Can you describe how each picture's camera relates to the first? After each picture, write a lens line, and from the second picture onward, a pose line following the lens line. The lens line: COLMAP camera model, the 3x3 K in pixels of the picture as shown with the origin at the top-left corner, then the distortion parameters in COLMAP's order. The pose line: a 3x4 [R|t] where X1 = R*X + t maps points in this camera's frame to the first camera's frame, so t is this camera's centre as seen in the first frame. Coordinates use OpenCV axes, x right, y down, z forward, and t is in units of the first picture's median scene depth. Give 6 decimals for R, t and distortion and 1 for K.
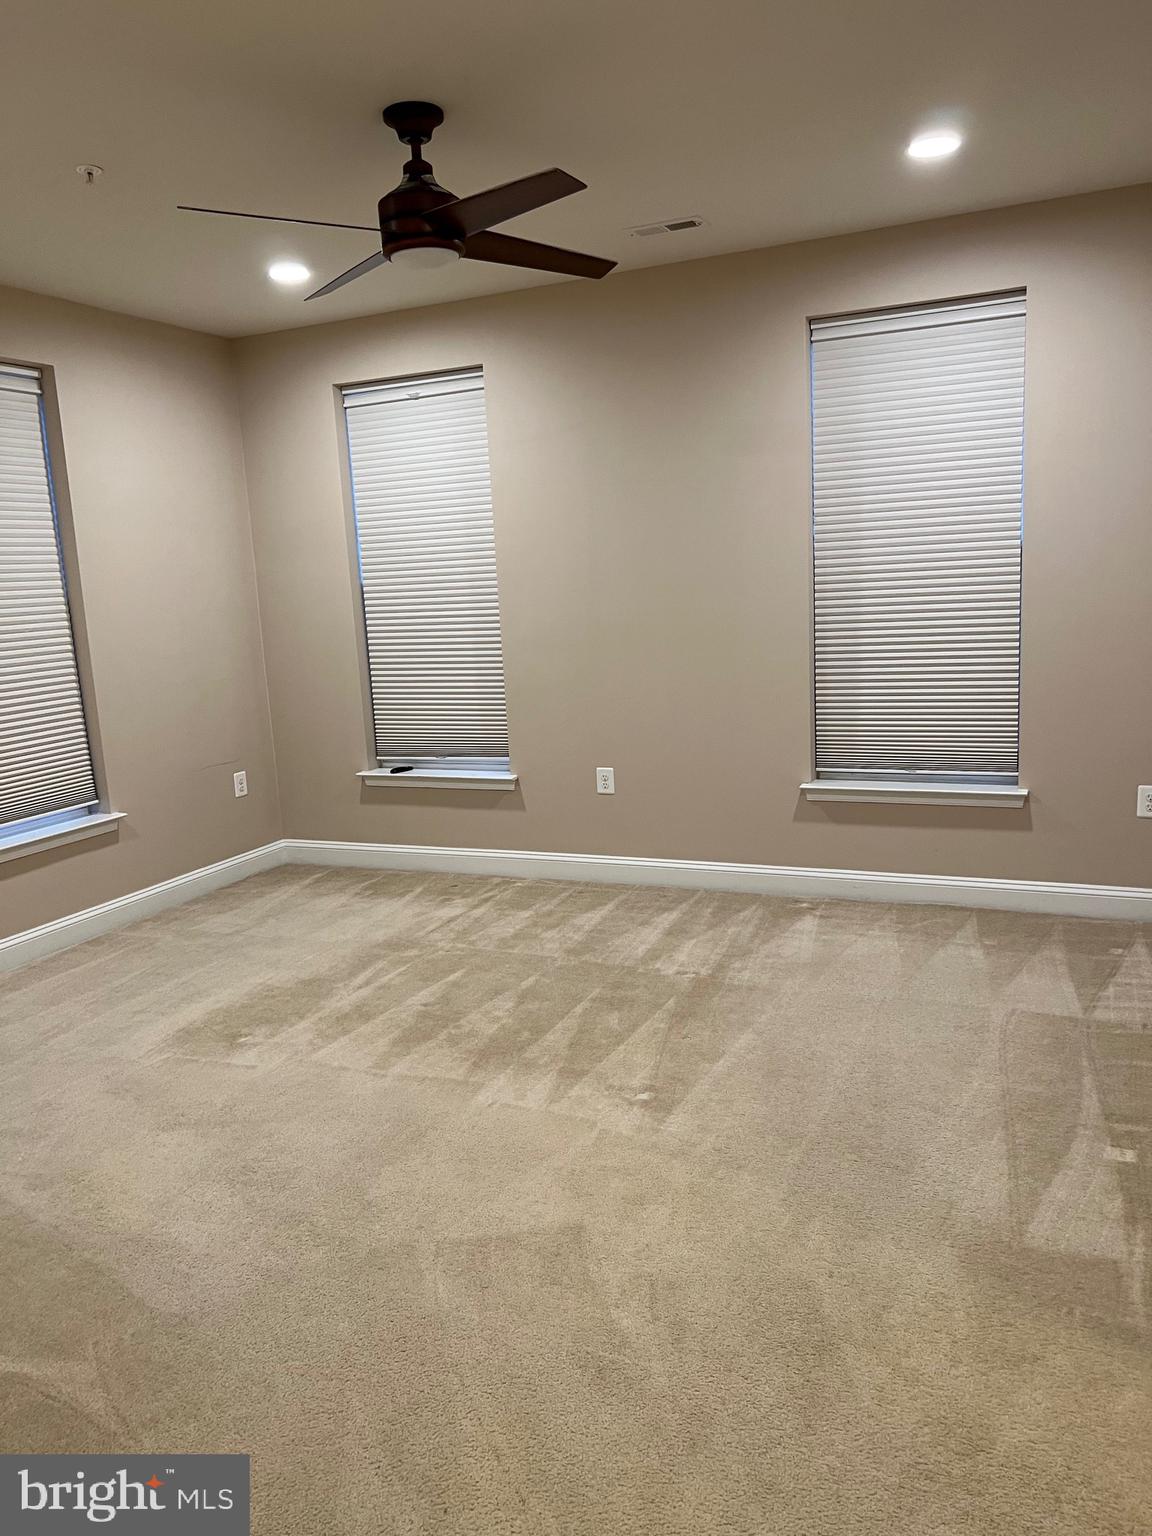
lens RADIAL K [[1161.3, 0, 579.5], [0, 1161.3, 767.1], [0, 0, 1]] dist [-0.008551, -0.019356]
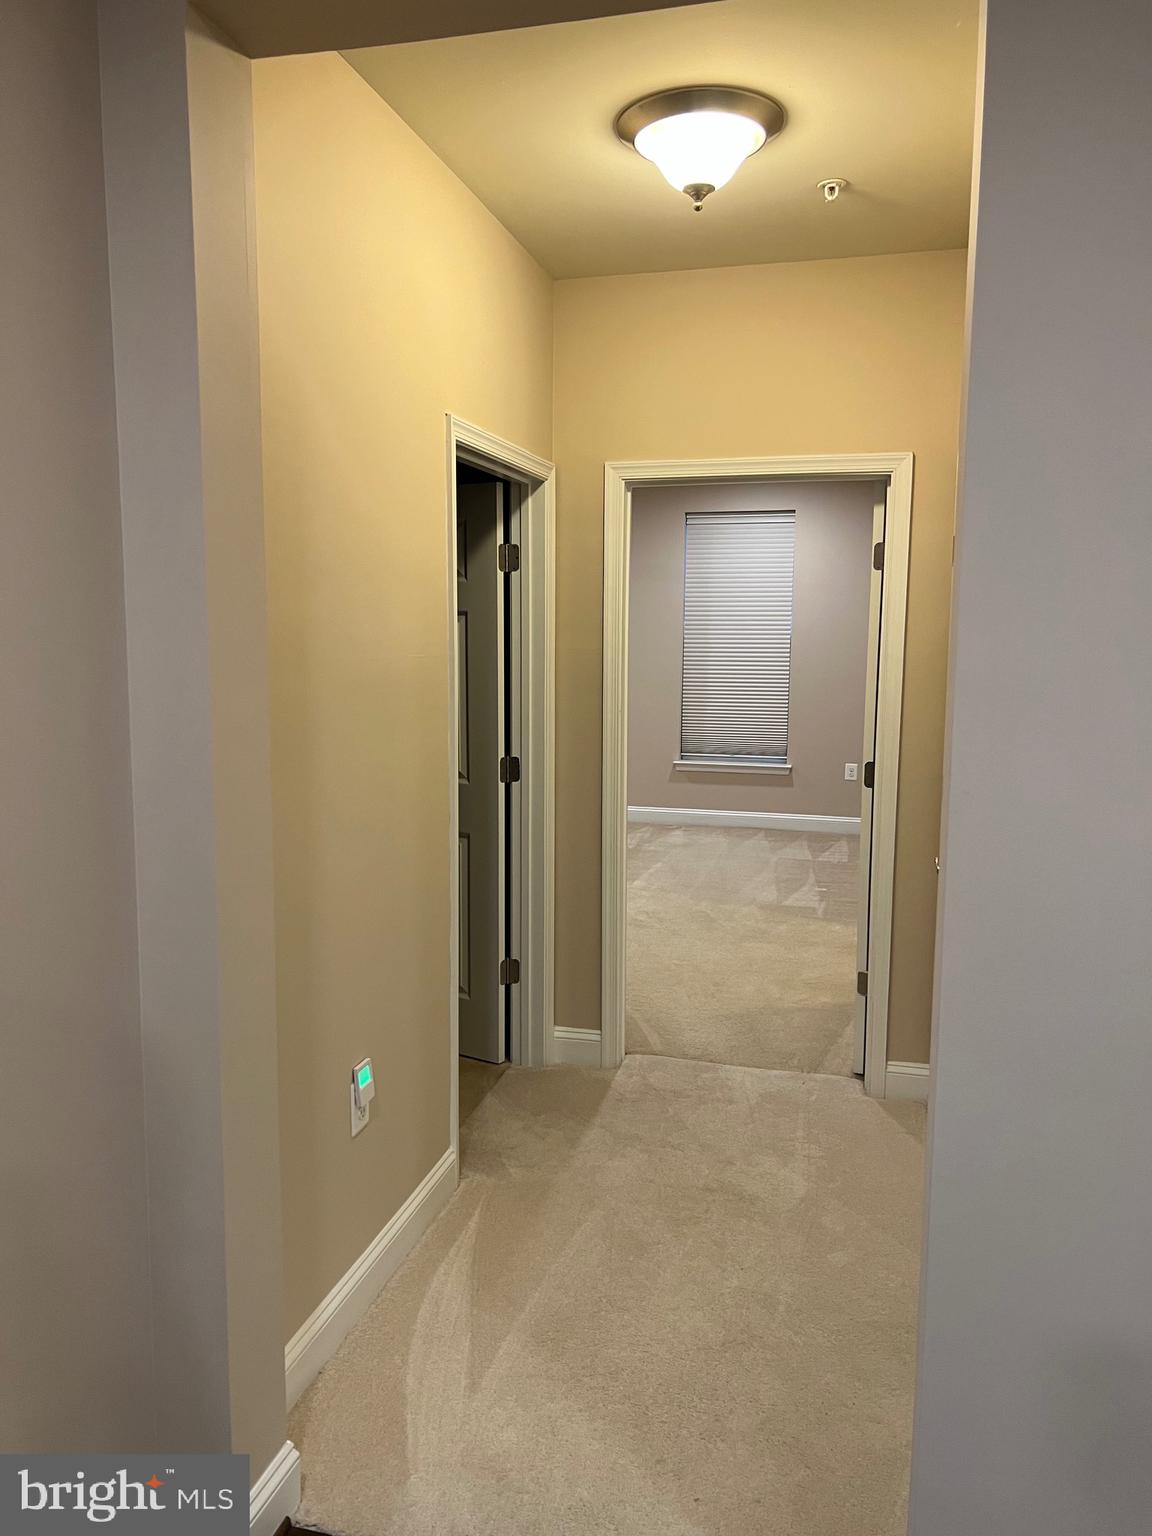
lens RADIAL K [[1161.3, 0, 575.6], [0, 1161.3, 767.5], [0, 0, 1]] dist [-0.008551, -0.019356]
pose [[0.984818, 0.039131, 0.169121, -0.296060], [-0.029989, 0.997965, -0.056273, 0.144948], [-0.170979, 0.050347, 0.983988, -0.846718]]
